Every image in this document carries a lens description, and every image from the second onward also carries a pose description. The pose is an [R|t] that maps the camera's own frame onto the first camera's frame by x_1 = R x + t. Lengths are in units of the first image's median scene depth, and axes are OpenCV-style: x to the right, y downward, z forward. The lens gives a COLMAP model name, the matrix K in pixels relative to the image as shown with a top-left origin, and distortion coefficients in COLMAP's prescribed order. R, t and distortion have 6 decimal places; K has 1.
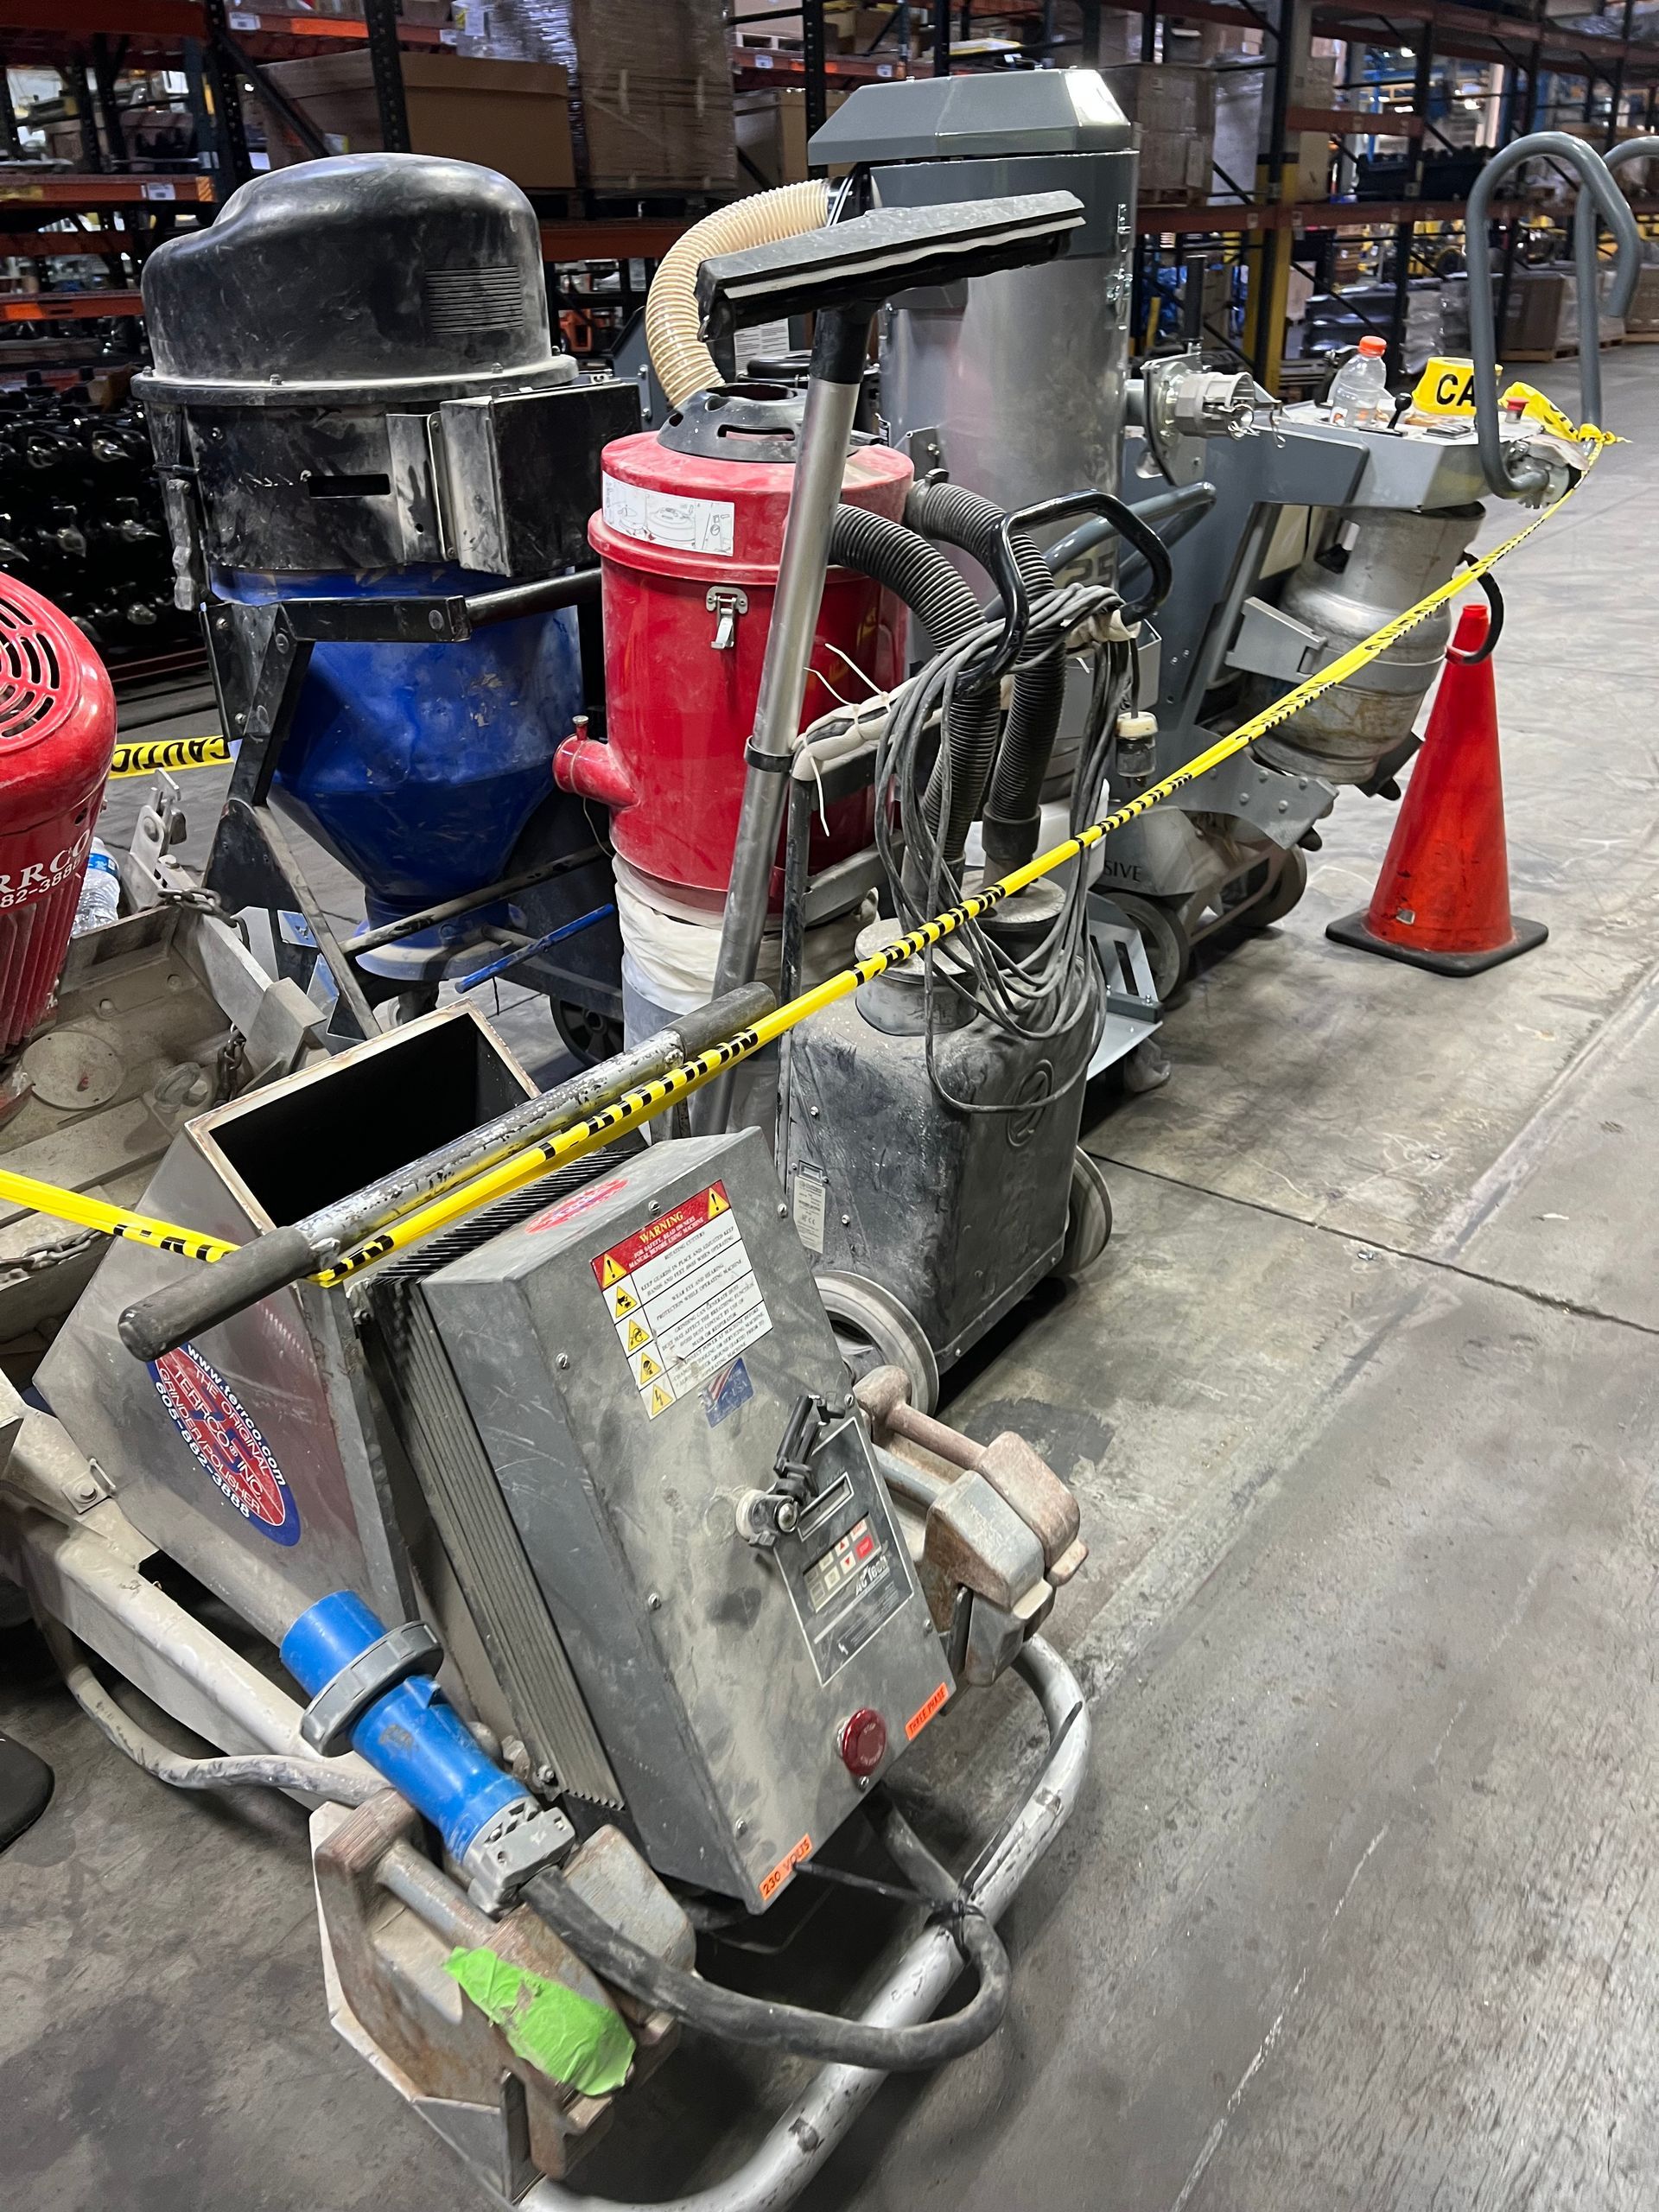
lens RADIAL K [[1684.6, 0, 822.2], [0, 1684.6, 1097.3], [0, 0, 1]] dist [0.065132, -0.075966]
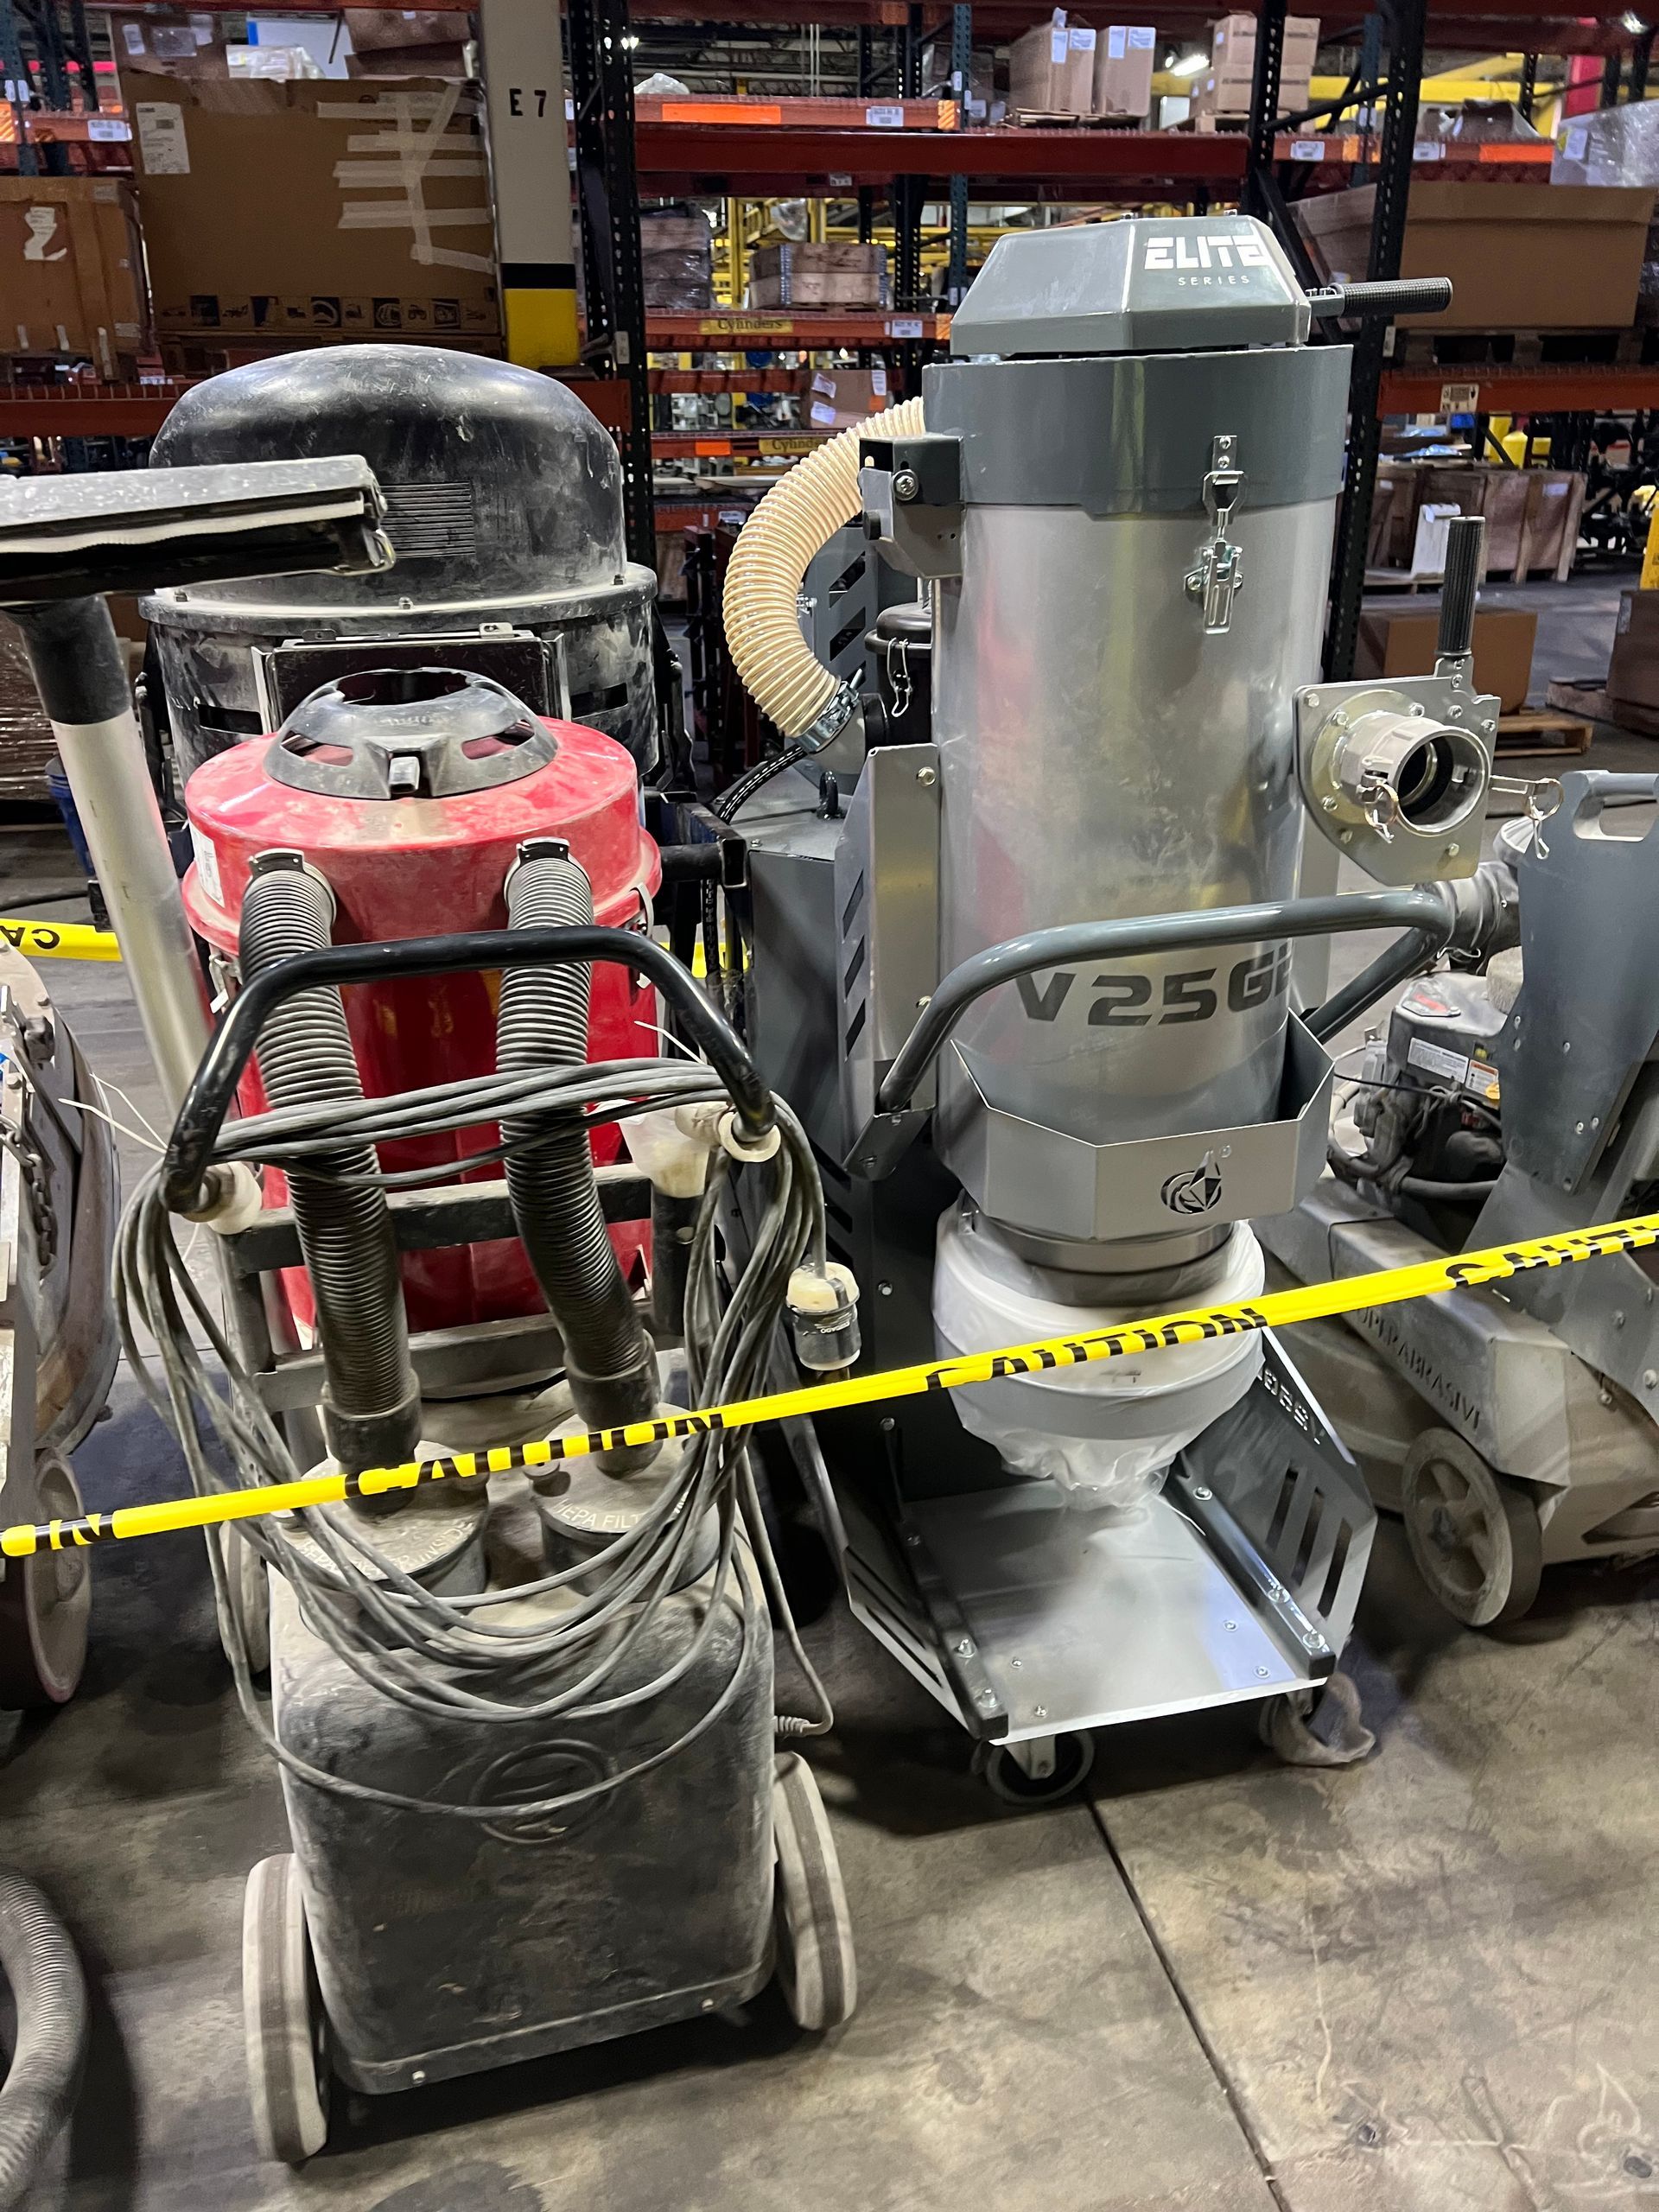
lens RADIAL K [[1684.6, 0, 836.5], [0, 1684.6, 1112.2], [0, 0, 1]] dist [0.065132, -0.075966]
pose [[0.773129, 0.271325, -0.573283, 0.504812], [-0.298598, 0.953150, 0.048420, -0.304443], [0.559562, 0.133746, 0.817925, 0.497780]]
